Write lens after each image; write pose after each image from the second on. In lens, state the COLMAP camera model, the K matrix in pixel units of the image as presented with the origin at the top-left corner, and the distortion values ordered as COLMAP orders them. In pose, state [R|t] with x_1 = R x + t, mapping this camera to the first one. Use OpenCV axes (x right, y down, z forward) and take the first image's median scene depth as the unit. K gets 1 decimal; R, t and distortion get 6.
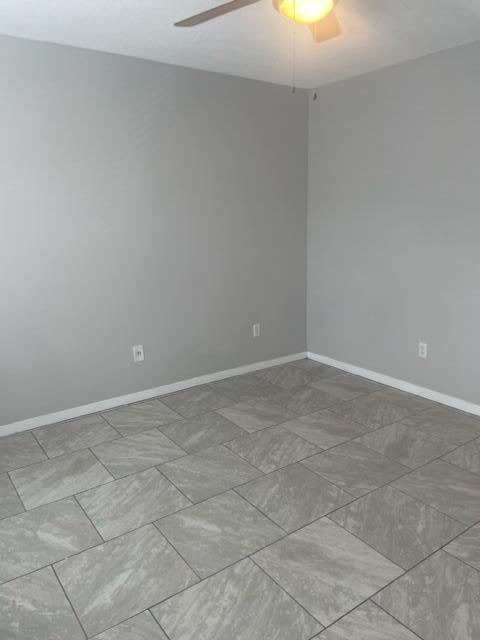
lens RADIAL K [[482.8, 0, 242.7], [0, 482.8, 320.3], [0, 0, 1]] dist [0.089639, -0.112854]
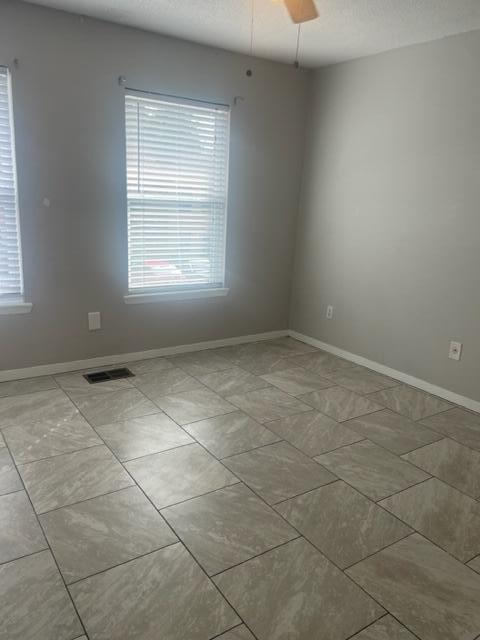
lens RADIAL K [[482.8, 0, 241.9], [0, 482.8, 324.6], [0, 0, 1]] dist [0.089639, -0.112854]
pose [[-0.027443, 0.275713, -0.960848, 0.952464], [-0.267558, 0.924113, 0.272814, -0.173138], [0.963151, 0.264570, 0.048409, 0.758854]]
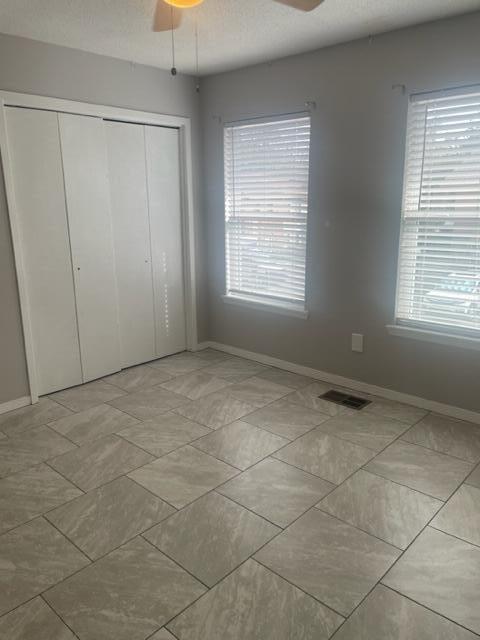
lens RADIAL K [[482.8, 0, 235.2], [0, 482.8, 316.9], [0, 0, 1]] dist [0.089639, -0.112854]
pose [[-0.980630, 0.076474, -0.180322, 0.181688], [-0.011268, 0.897078, 0.441729, -0.354456], [0.195543, 0.435205, -0.878840, 1.528082]]
